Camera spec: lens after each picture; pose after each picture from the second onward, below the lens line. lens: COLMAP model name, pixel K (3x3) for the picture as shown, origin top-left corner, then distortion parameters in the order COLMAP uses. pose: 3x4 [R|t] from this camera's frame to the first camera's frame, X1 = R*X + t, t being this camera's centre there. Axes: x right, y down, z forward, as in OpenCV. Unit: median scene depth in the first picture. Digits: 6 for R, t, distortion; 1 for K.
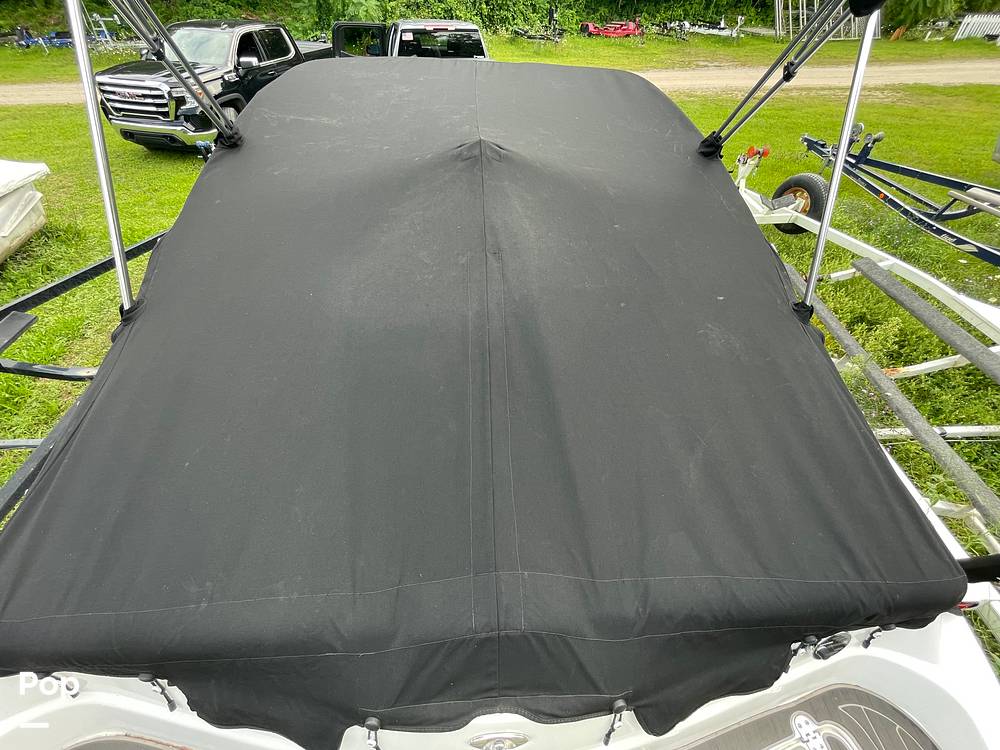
lens RADIAL K [[404.7, 0, 501.1], [0, 404.7, 373.1], [0, 0, 1]] dist [-0.002870, 0.000286]
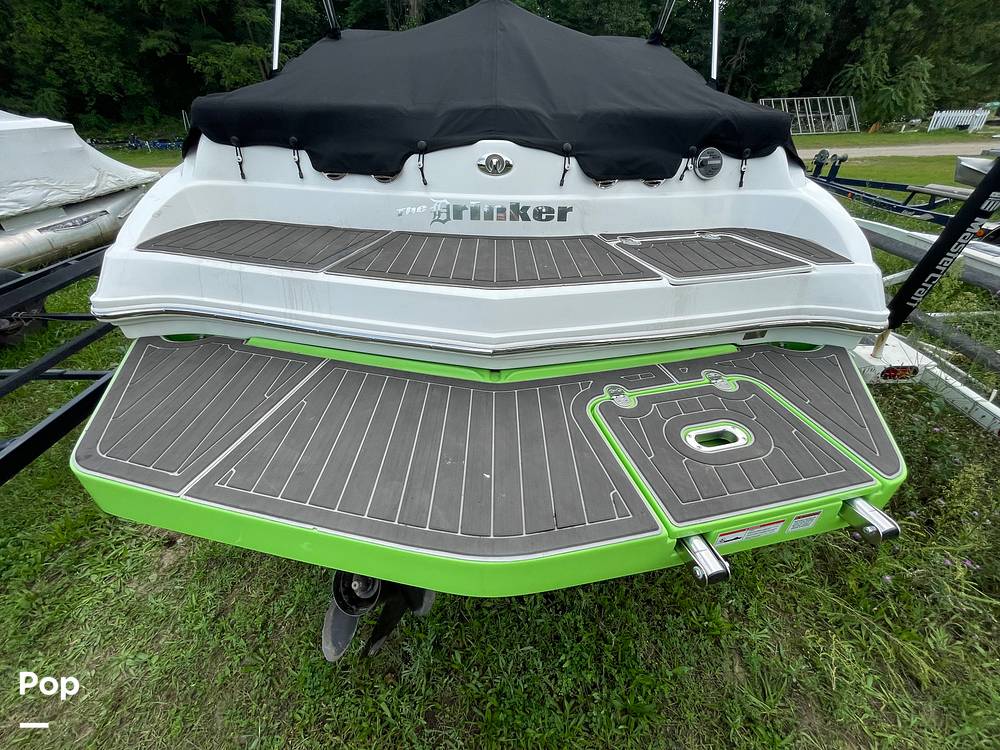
lens RADIAL K [[404.7, 0, 501.1], [0, 404.7, 373.1], [0, 0, 1]] dist [-0.002870, 0.000286]
pose [[0.998708, 0.013886, -0.048892, 0.007325], [-0.023221, 0.980346, -0.195913, 0.133927], [0.045211, 0.196795, 0.979402, -0.030639]]
